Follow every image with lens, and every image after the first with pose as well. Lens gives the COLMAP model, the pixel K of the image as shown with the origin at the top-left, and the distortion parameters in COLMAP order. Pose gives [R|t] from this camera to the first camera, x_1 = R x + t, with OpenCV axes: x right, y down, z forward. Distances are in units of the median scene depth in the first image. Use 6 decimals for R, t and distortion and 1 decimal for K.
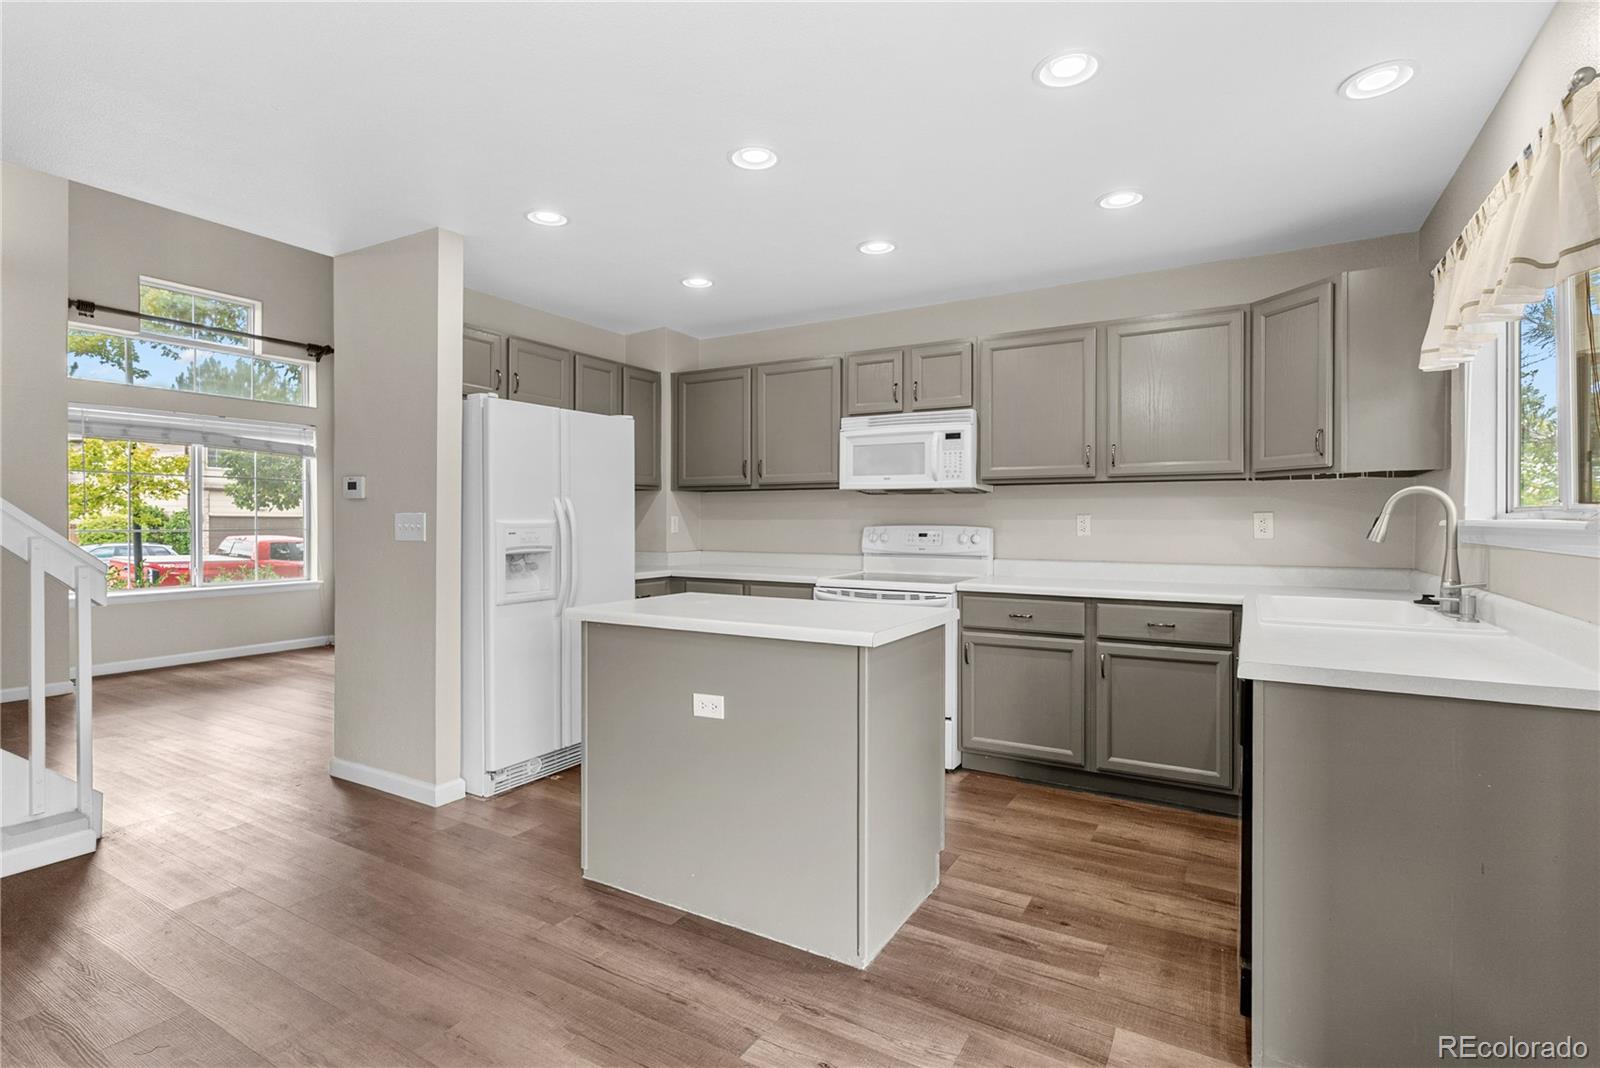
lens RADIAL K [[774.7, 0, 796.3], [0, 774.7, 530.5], [0, 0, 1]] dist [-0.001462, 0.001591]
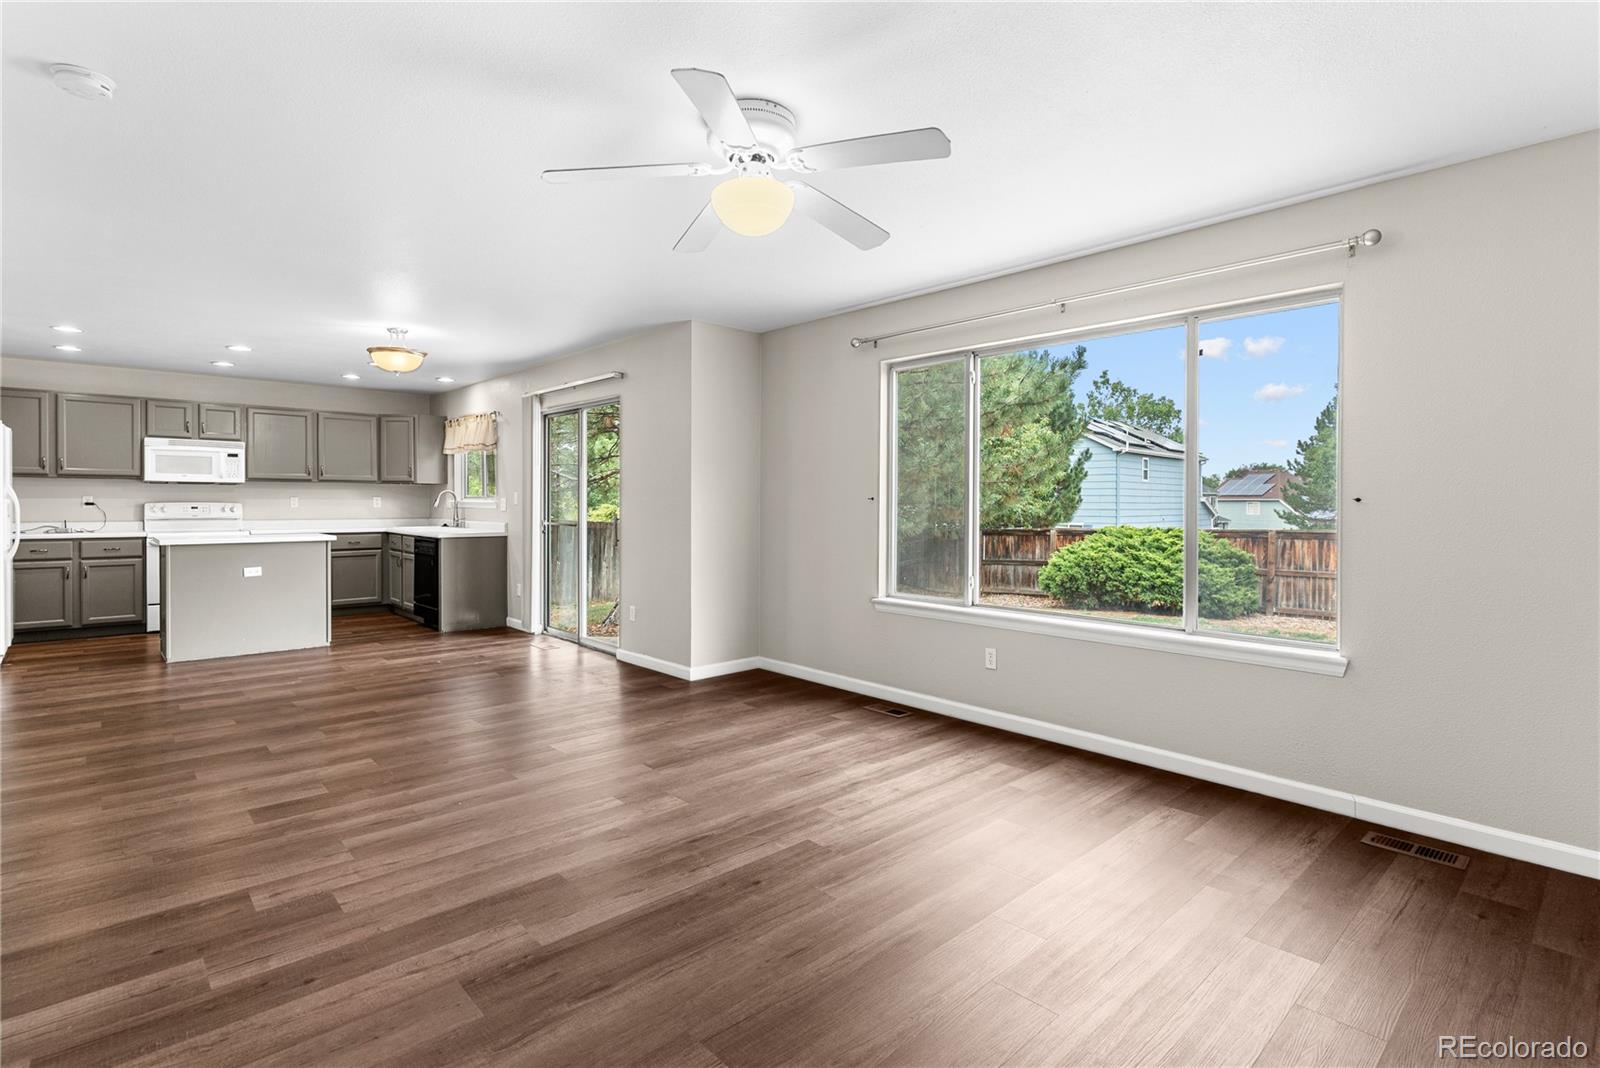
lens RADIAL K [[774.7, 0, 786.4], [0, 774.7, 519.5], [0, 0, 1]] dist [-0.001462, 0.001591]
pose [[0.305242, -0.022525, 0.952008, -1.197910], [0.007837, 0.999746, 0.021142, 0.006418], [-0.952242, 0.001008, 0.305341, -0.877444]]
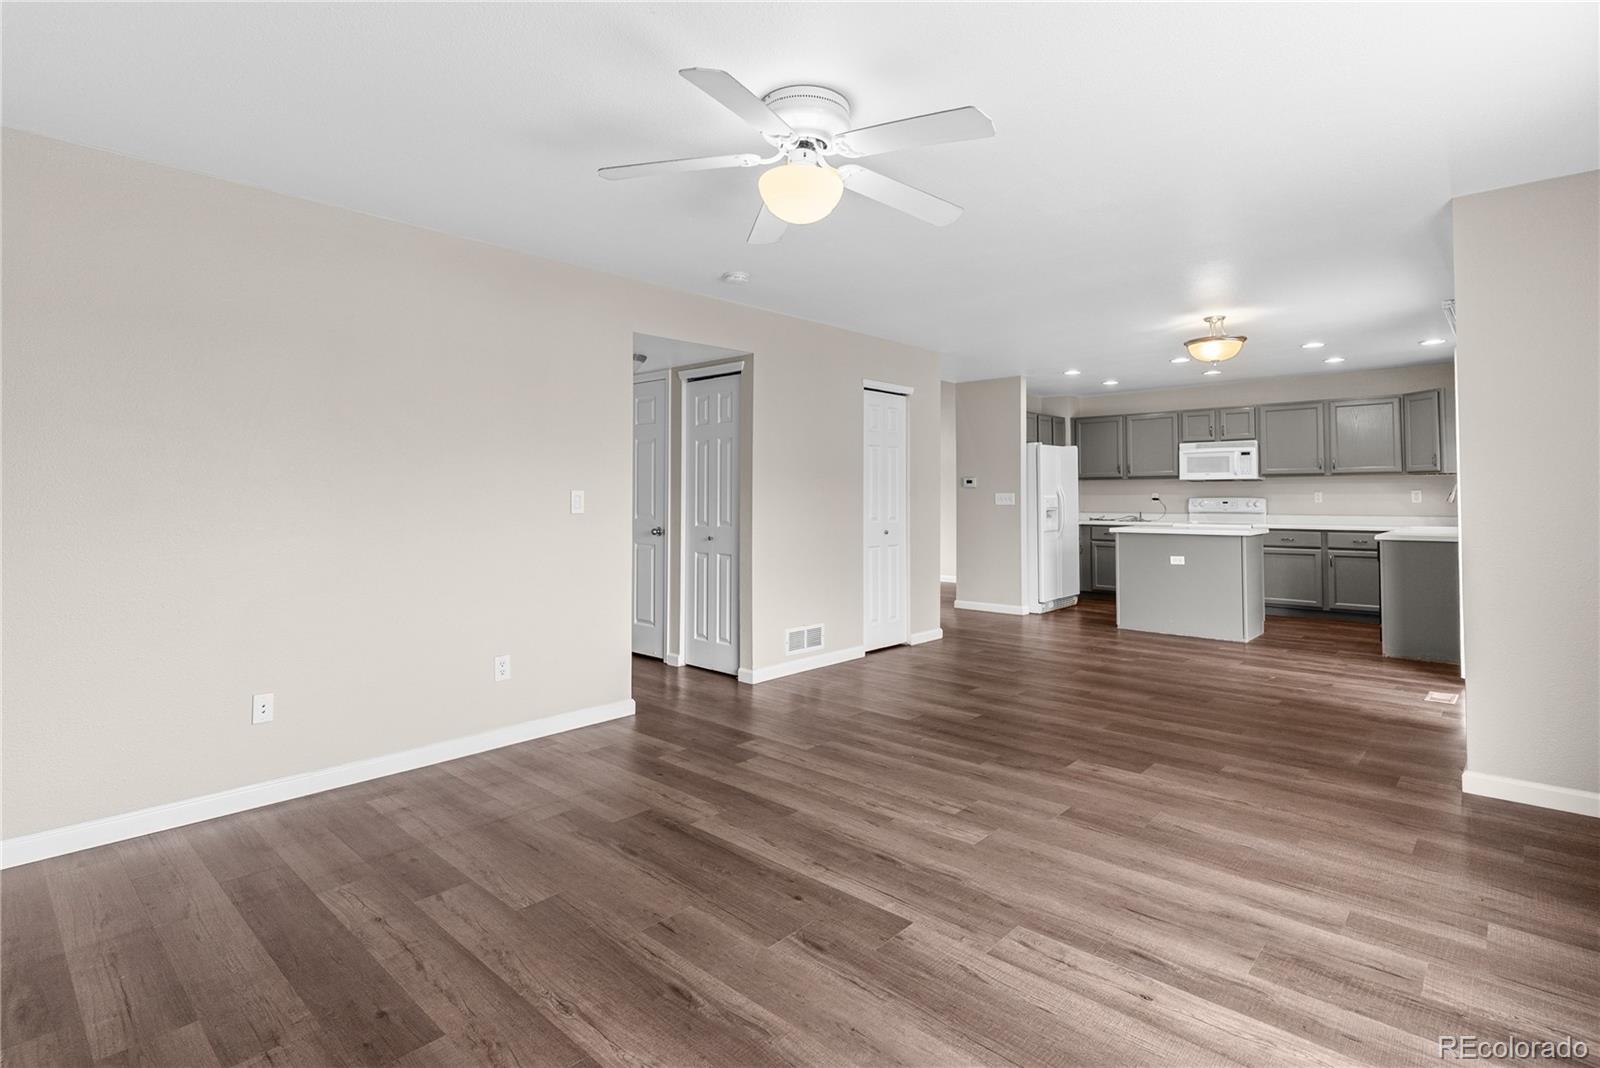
lens RADIAL K [[774.7, 0, 803.7], [0, 774.7, 480.5], [0, 0, 1]] dist [-0.001462, 0.001591]
pose [[0.977253, -0.009939, -0.211846, -0.504591], [0.002932, 0.999439, -0.033363, 0.013593], [0.212059, 0.031983, 0.976733, -1.239188]]
